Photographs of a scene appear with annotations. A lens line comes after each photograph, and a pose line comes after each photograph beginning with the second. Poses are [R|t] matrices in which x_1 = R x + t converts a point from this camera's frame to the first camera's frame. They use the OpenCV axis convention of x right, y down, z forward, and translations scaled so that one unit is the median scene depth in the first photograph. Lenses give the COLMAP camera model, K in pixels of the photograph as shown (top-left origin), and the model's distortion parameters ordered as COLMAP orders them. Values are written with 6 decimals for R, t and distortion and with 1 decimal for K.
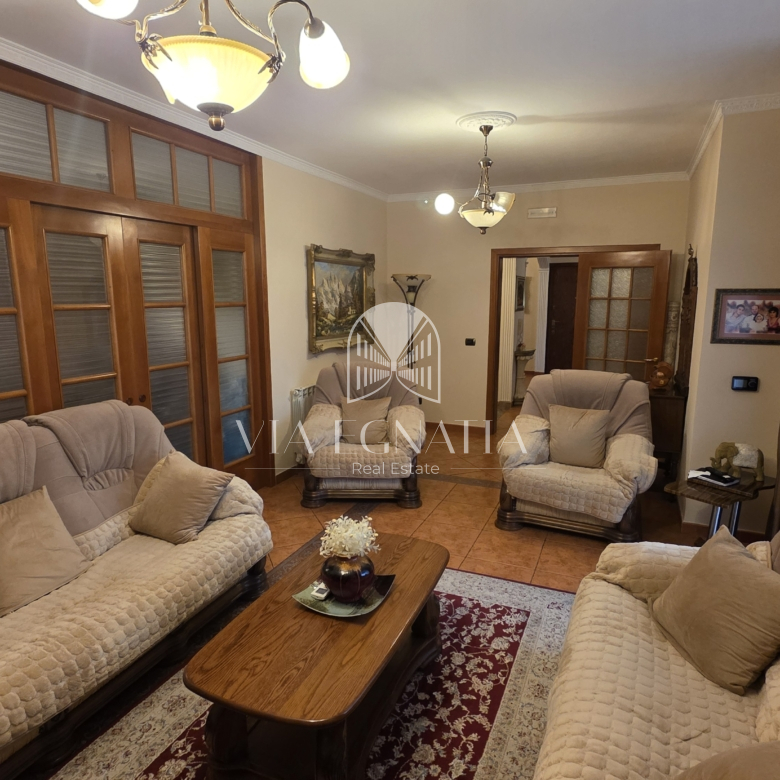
lens RADIAL K [[541.5, 0, 388.3], [0, 541.5, 390.9], [0, 0, 1]] dist [-0.013457, -0.002814]
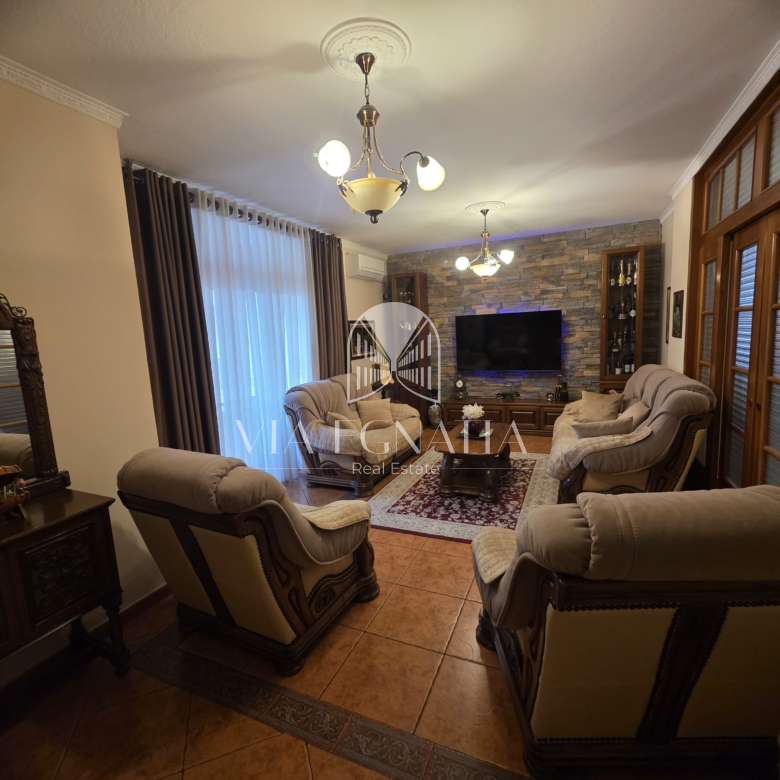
lens RADIAL K [[410.6, 0, 386.3], [0, 410.6, 390.1], [0, 0, 1]] dist [-0.016730, 0.002774]
pose [[-0.998526, 0.049712, 0.021772, 0.228942], [0.054021, 0.948894, 0.310938, -0.357929], [-0.005202, 0.311656, -0.950181, 2.196452]]
